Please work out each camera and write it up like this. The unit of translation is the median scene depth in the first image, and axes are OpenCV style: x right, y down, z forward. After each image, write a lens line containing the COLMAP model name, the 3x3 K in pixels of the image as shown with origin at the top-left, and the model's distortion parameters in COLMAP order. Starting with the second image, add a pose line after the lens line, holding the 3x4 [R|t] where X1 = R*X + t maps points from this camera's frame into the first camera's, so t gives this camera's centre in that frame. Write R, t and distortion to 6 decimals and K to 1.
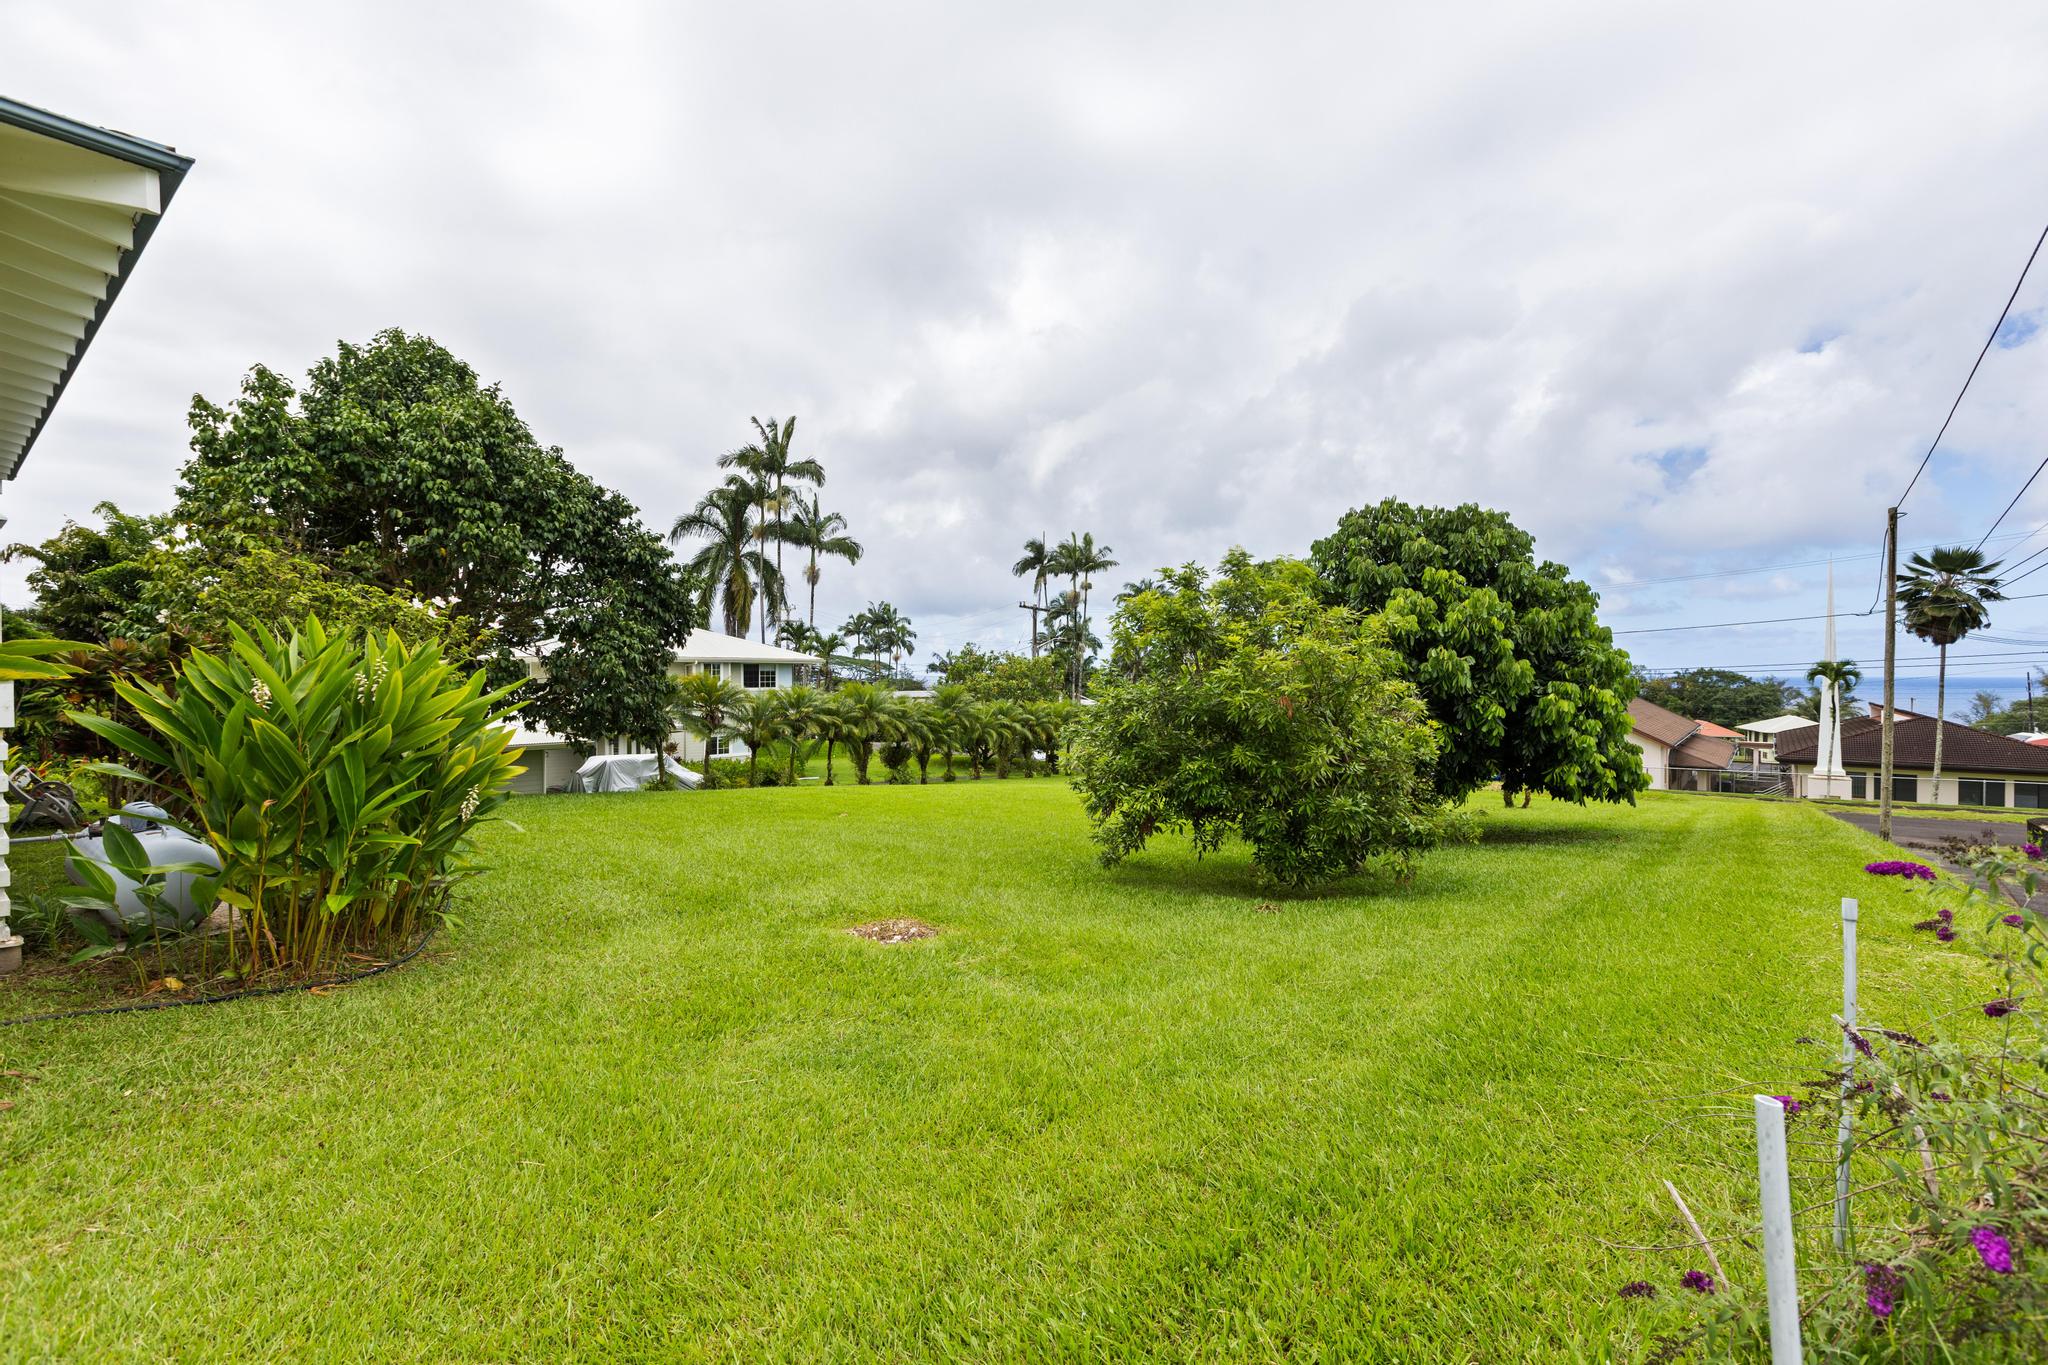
lens RADIAL K [[913.1, 0, 1024.0], [0, 913.1, 682.5], [0, 0, 1]] dist [0.000617, 0.000105]
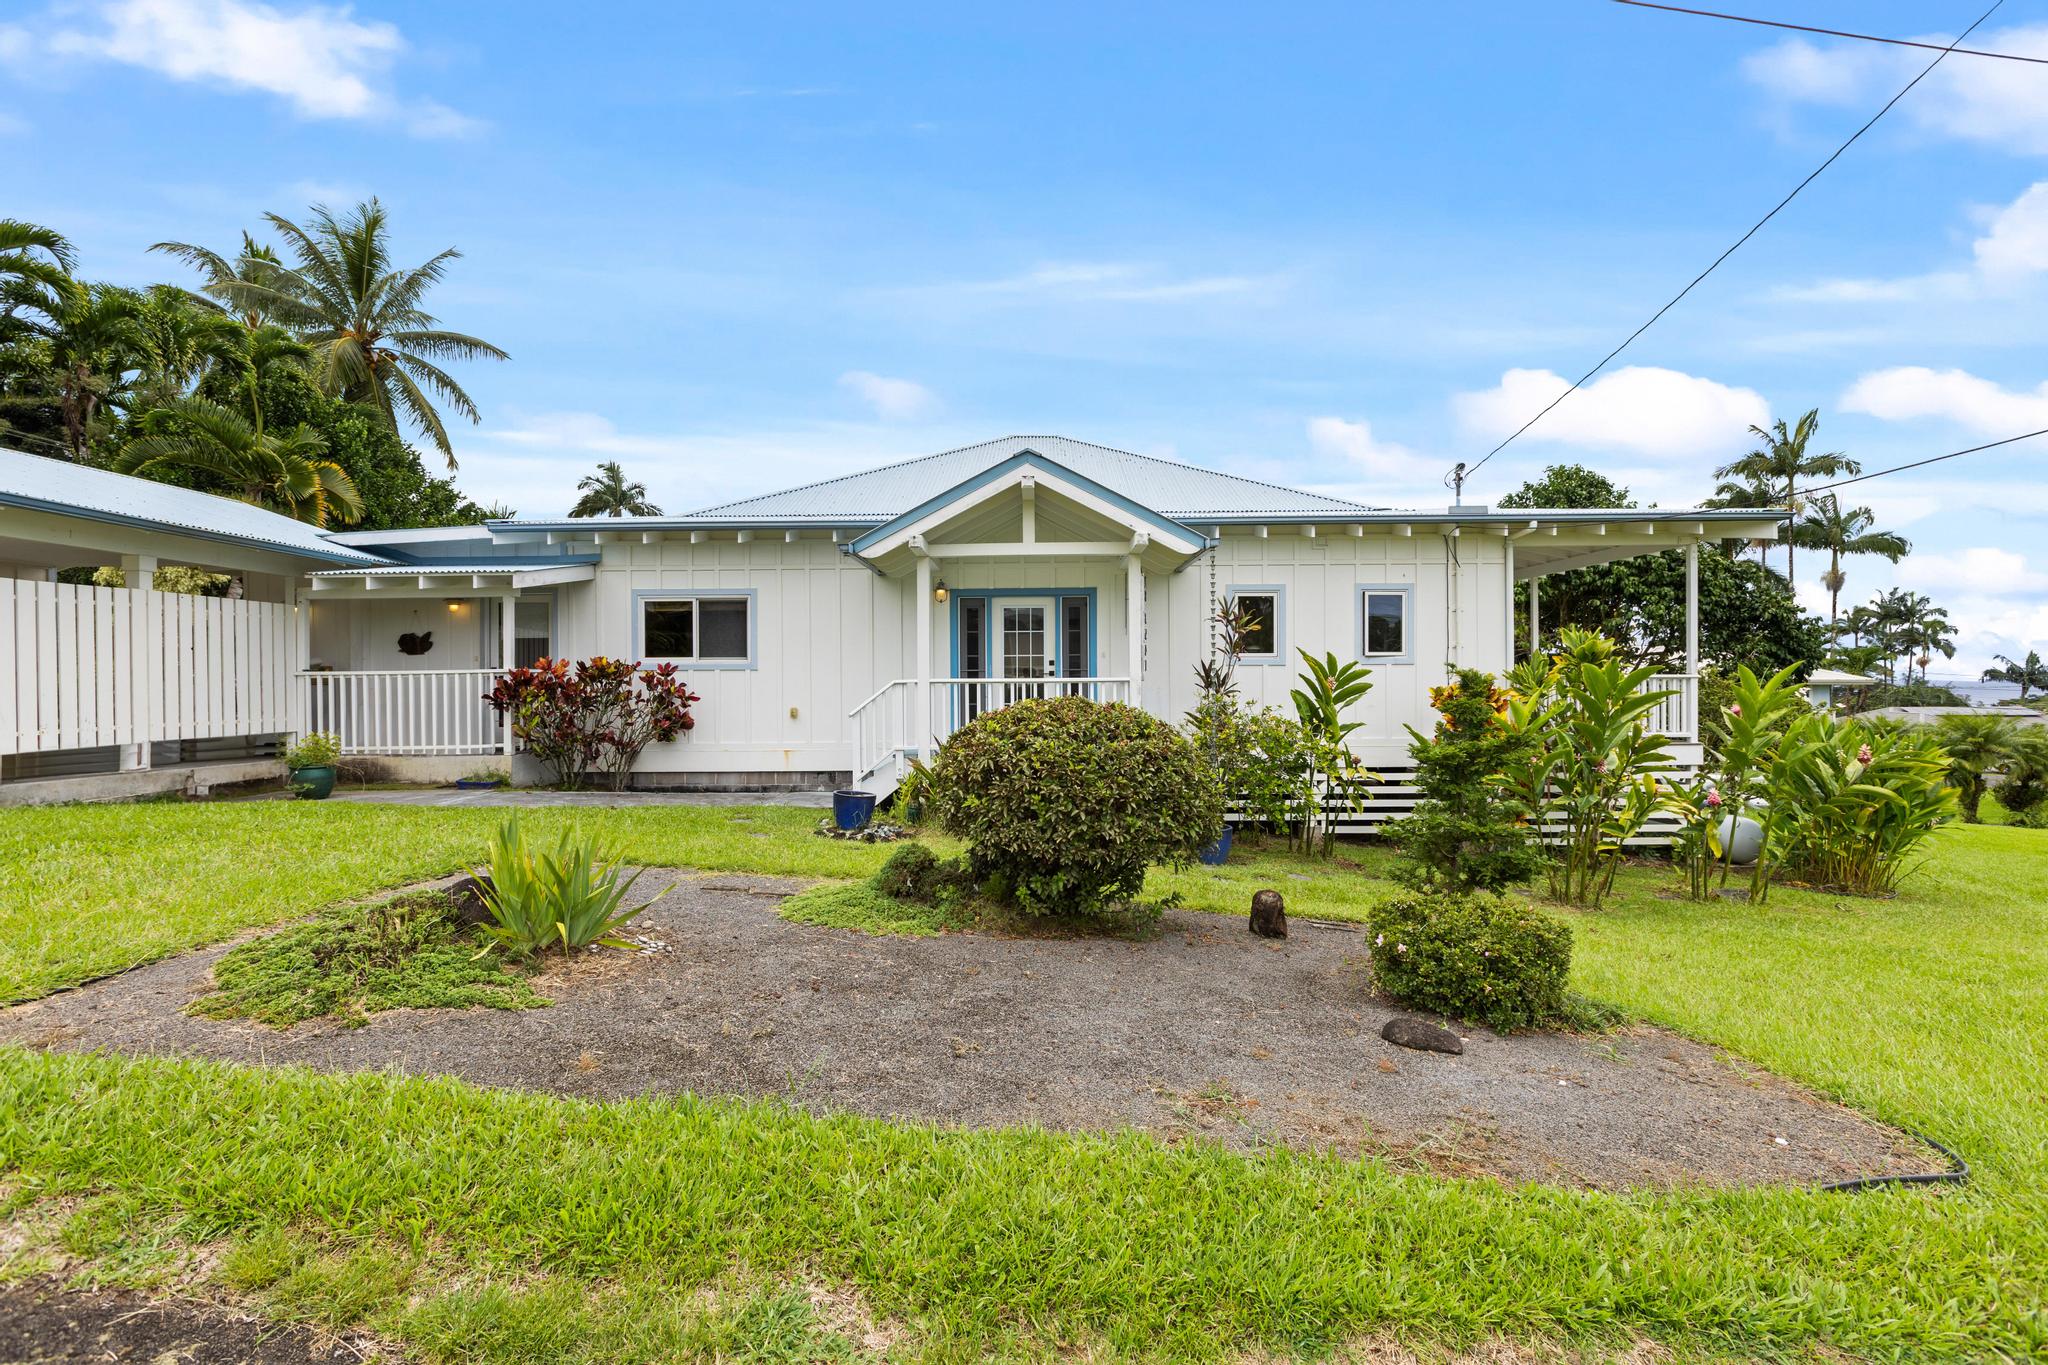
lens RADIAL K [[913.1, 0, 1024.0], [0, 913.1, 682.5], [0, 0, 1]] dist [0.000617, 0.000105]
pose [[0.627242, -0.001579, -0.778822, -0.034077], [-0.001350, 0.999994, -0.003115, -0.014293], [0.778823, 0.003006, 0.627237, -0.175540]]
